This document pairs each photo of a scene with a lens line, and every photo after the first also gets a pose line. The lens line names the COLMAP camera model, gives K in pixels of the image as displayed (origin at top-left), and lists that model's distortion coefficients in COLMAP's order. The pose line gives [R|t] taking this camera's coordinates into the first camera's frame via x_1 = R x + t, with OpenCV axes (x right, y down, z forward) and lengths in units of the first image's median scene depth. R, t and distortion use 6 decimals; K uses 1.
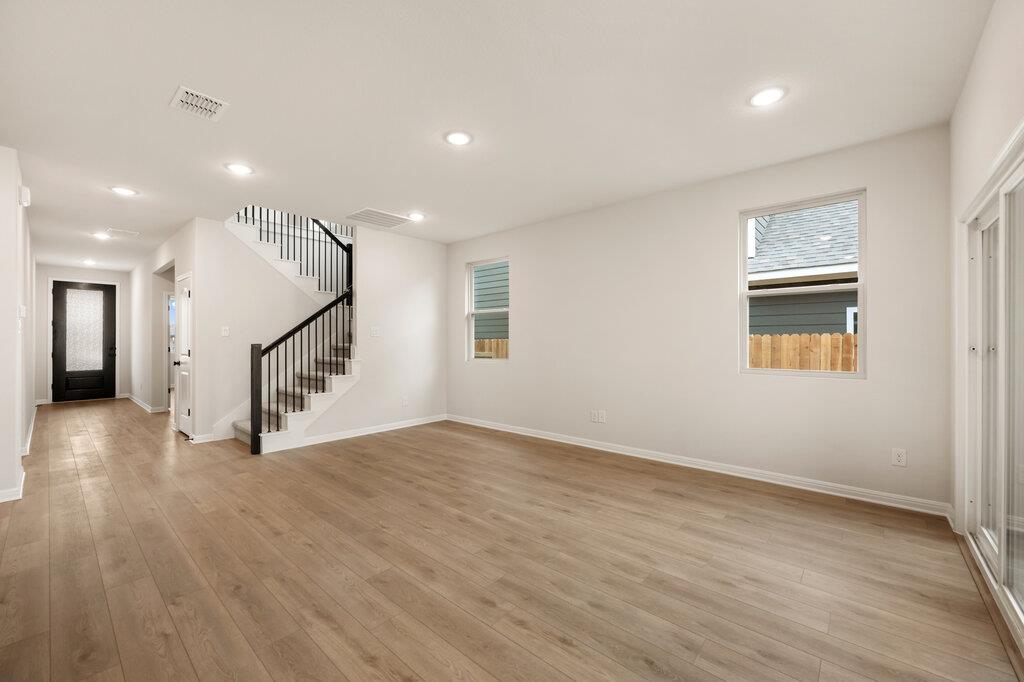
lens RADIAL K [[405.7, 0, 512.9], [0, 405.7, 340.3], [0, 0, 1]] dist [0.000146, 0.000737]
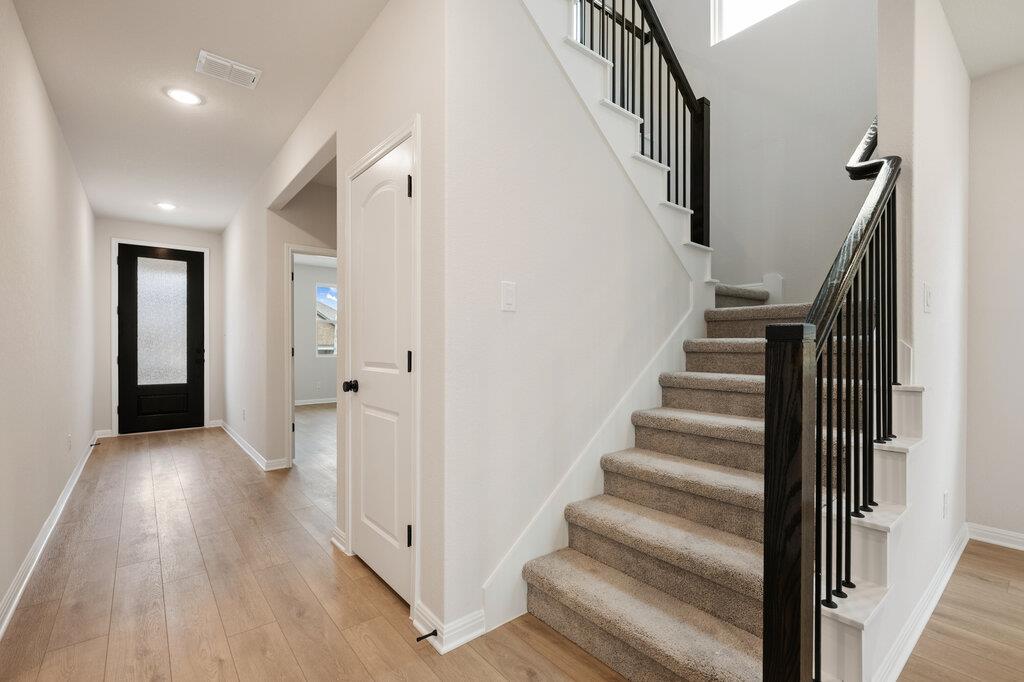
lens RADIAL K [[455.7, 0, 514.1], [0, 455.7, 346.5], [0, 0, 1]] dist [-0.001001, 0.000219]
pose [[0.986220, -0.000314, -0.165439, -0.800176], [0.001334, 0.999981, 0.006051, 0.020949], [0.165434, -0.006188, 0.986202, 0.789656]]
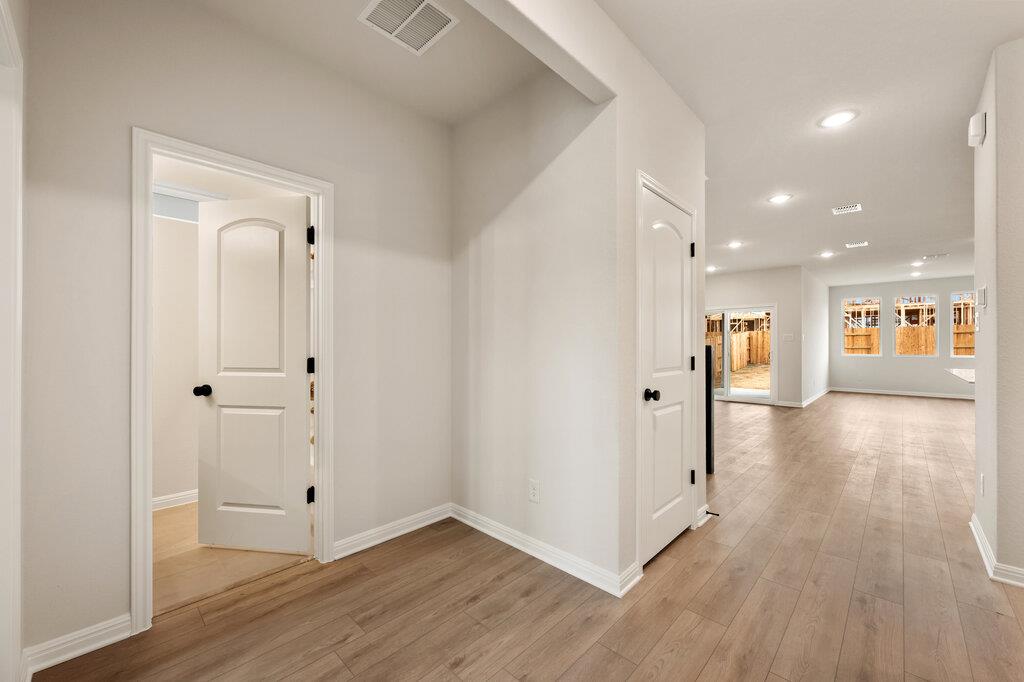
lens RADIAL K [[405.7, 0, 511.0], [0, 405.7, 342.1], [0, 0, 1]] dist [0.000146, 0.000737]
pose [[0.051877, 0.007298, 0.998627, -1.648260], [-0.005606, 0.999960, -0.007016, 0.011717], [-0.998638, -0.005235, 0.051916, 1.495833]]
